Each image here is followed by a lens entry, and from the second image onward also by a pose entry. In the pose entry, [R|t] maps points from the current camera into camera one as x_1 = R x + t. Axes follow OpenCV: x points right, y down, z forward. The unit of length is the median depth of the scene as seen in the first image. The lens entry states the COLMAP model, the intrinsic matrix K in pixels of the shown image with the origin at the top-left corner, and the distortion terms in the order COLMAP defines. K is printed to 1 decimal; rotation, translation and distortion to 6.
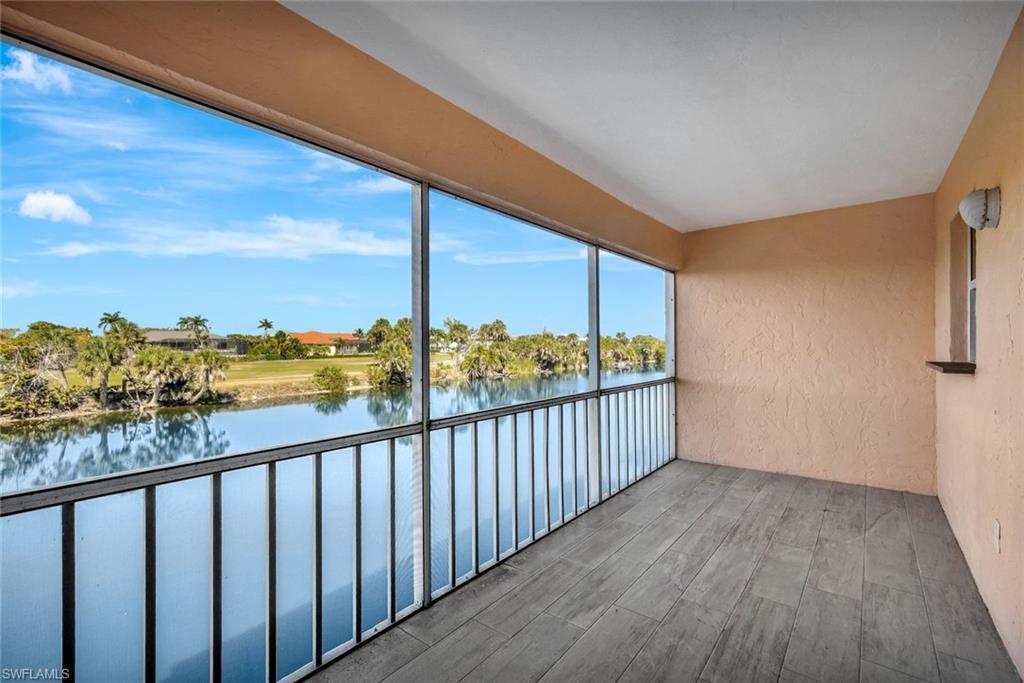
lens RADIAL K [[456.3, 0, 514.1], [0, 456.3, 334.9], [0, 0, 1]] dist [0.000162, 0.000321]
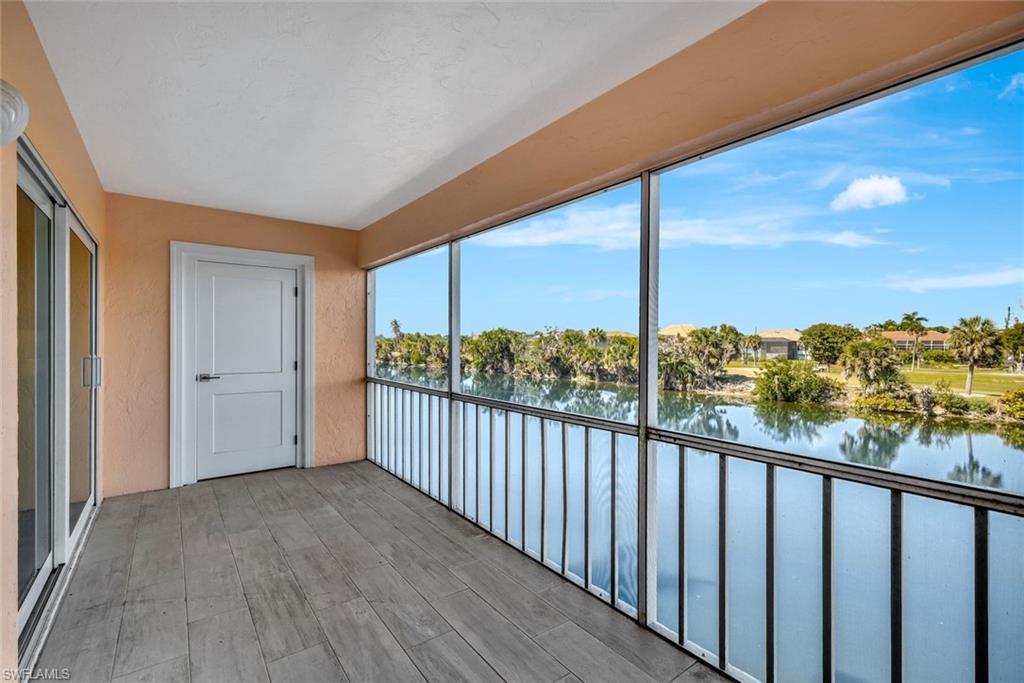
lens RADIAL K [[455.4, 0, 512.0], [0, 455.4, 341.5], [0, 0, 1]] dist [-0.006907, -0.000186]
pose [[-0.253556, 0.004190, -0.967312, 1.034513], [0.011400, 0.999934, 0.001344, 0.012469], [0.967254, -0.010686, -0.253587, 1.308418]]
